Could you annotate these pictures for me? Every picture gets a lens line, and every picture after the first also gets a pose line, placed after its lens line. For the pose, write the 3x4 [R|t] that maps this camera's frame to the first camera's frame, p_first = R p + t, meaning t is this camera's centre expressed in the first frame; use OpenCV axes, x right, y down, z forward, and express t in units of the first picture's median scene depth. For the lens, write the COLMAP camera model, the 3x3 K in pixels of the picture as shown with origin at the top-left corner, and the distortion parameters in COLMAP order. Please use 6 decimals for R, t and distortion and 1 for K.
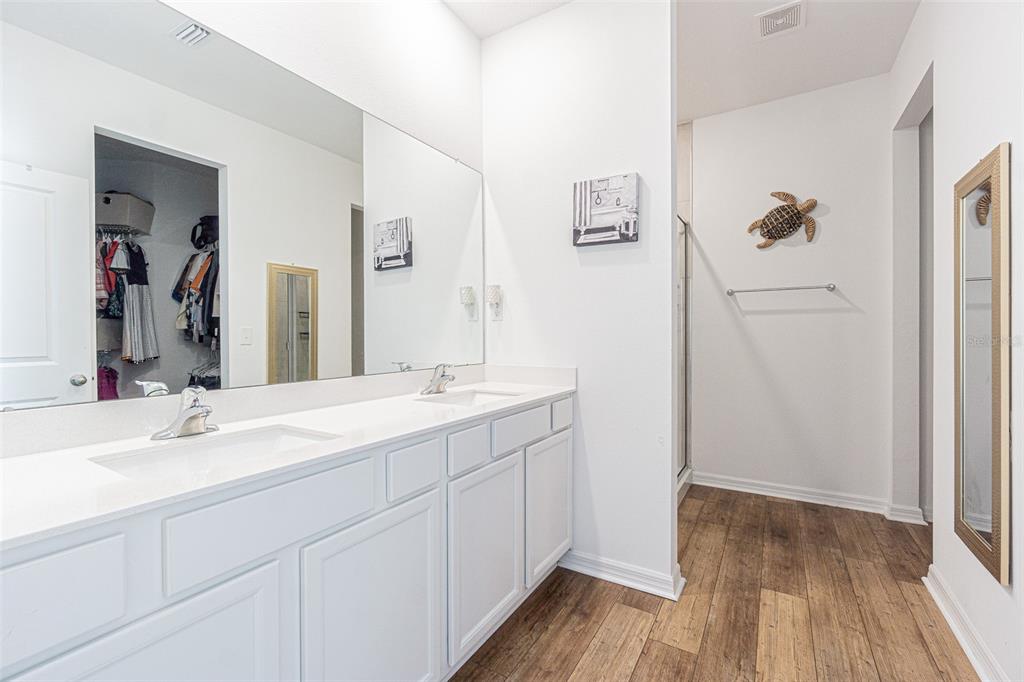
lens RADIAL K [[443.9, 0, 506.1], [0, 443.9, 334.3], [0, 0, 1]] dist [-0.002440, -0.000083]
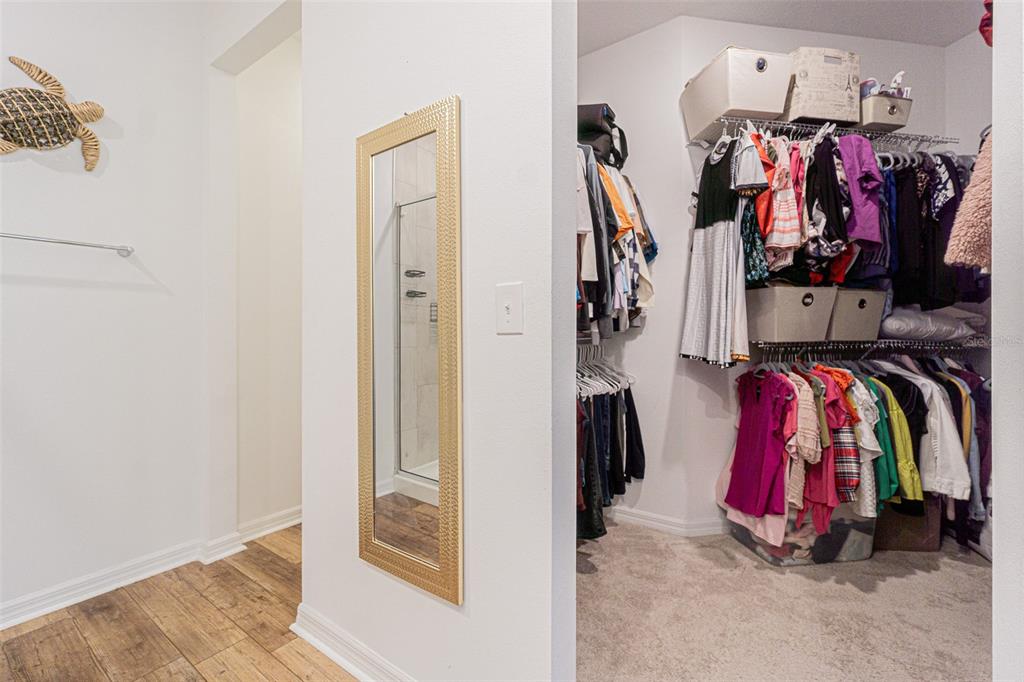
lens RADIAL K [[443.9, 0, 506.1], [0, 443.9, 334.3], [0, 0, 1]] dist [-0.002440, -0.000083]
pose [[0.075968, 0.001162, 0.997110, 0.131541], [-0.000040, 0.999999, -0.001162, 0.018314], [-0.997110, 0.000049, 0.075968, 0.417465]]
